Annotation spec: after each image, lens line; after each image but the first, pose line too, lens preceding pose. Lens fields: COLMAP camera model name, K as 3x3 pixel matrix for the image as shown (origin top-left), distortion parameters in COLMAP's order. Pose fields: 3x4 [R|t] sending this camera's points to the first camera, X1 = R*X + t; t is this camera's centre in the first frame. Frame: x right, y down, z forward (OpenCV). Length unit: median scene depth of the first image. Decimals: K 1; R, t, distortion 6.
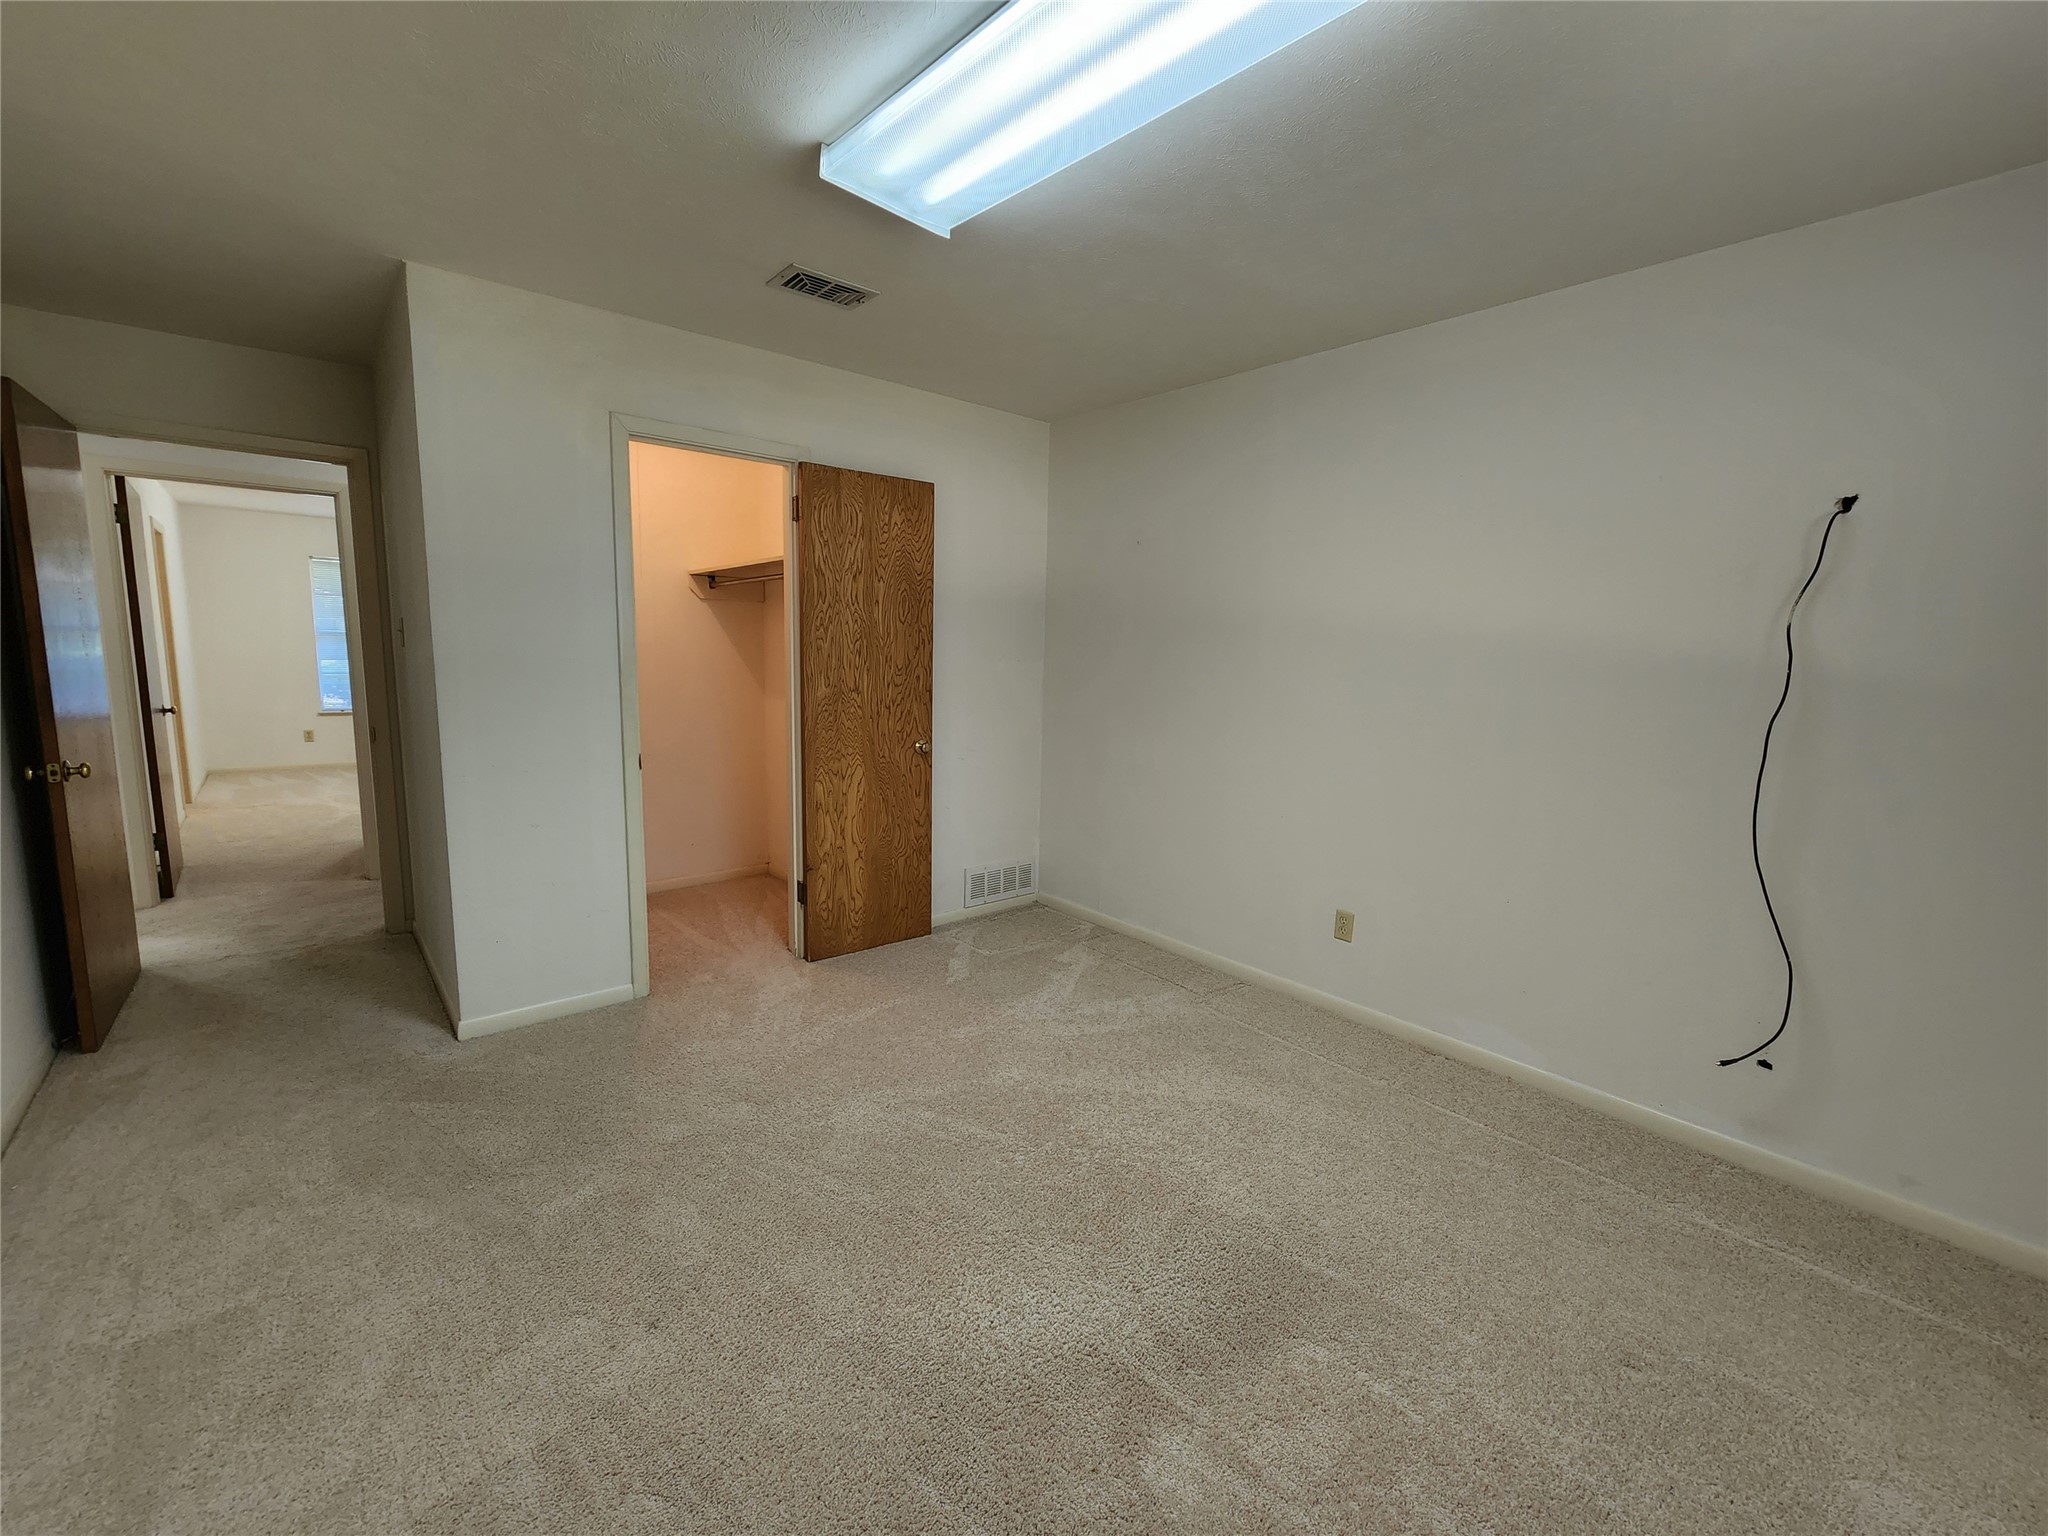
lens RADIAL K [[843.9, 0, 1030.8], [0, 843.9, 765.9], [0, 0, 1]] dist [-0.003228, -0.000945]
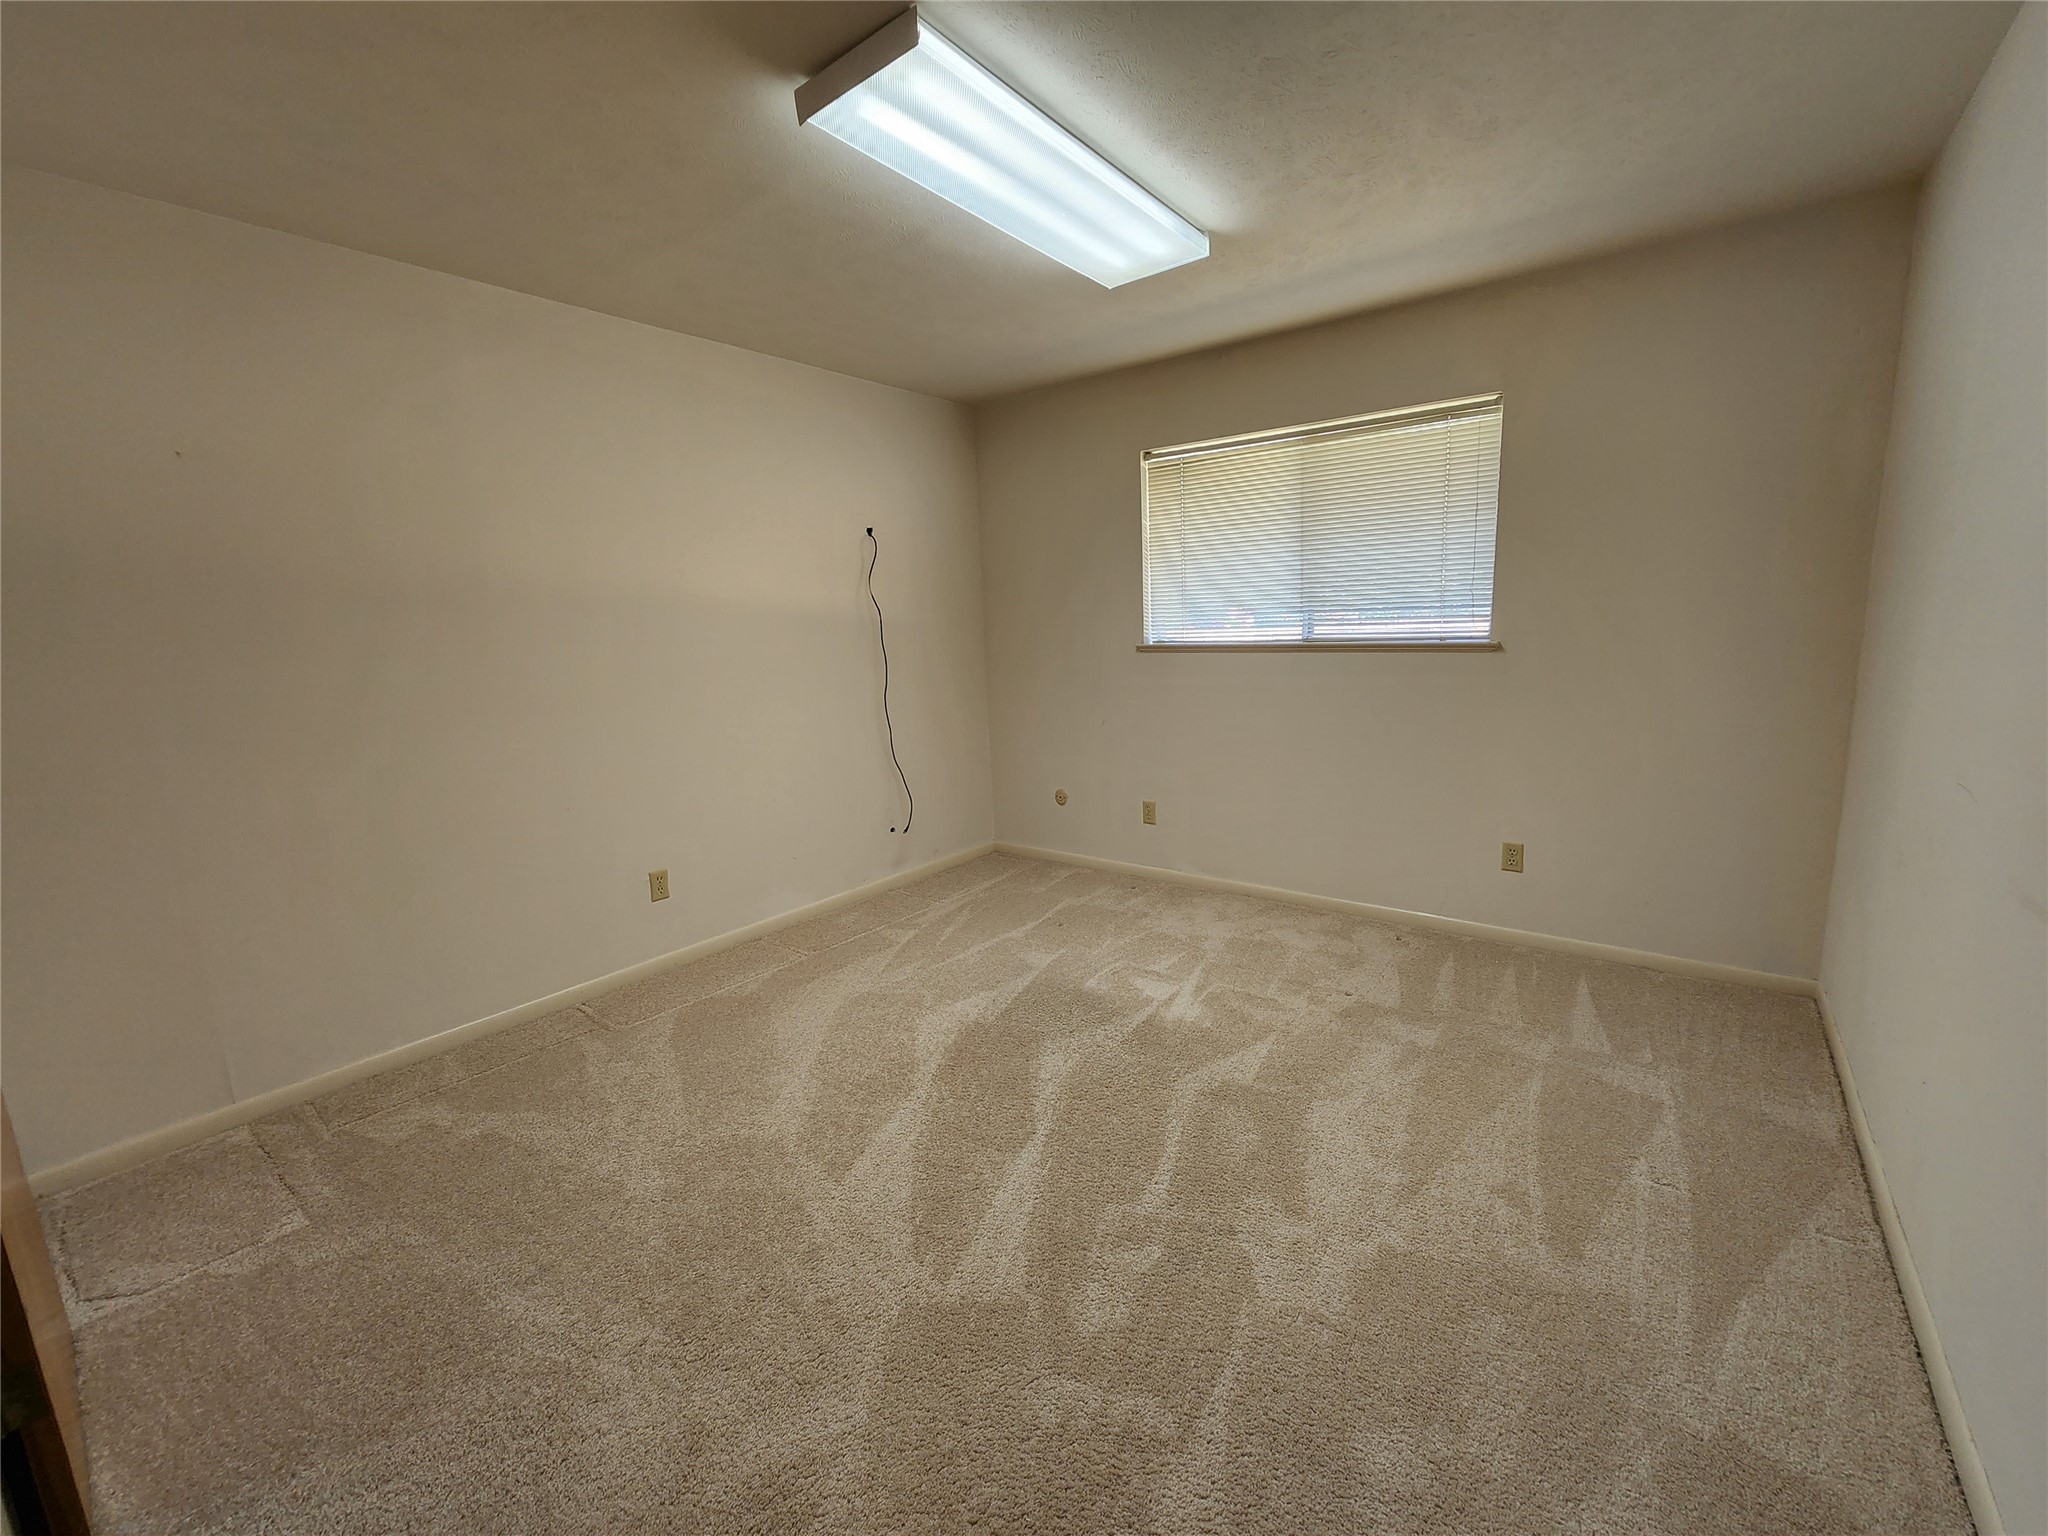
lens RADIAL K [[843.9, 0, 1031.3], [0, 843.9, 777.6], [0, 0, 1]] dist [-0.003228, -0.000945]
pose [[-0.193857, -0.202466, 0.959910, -0.975159], [0.171427, 0.956426, 0.236352, -0.149070], [-0.965936, 0.210373, -0.150702, 0.955432]]
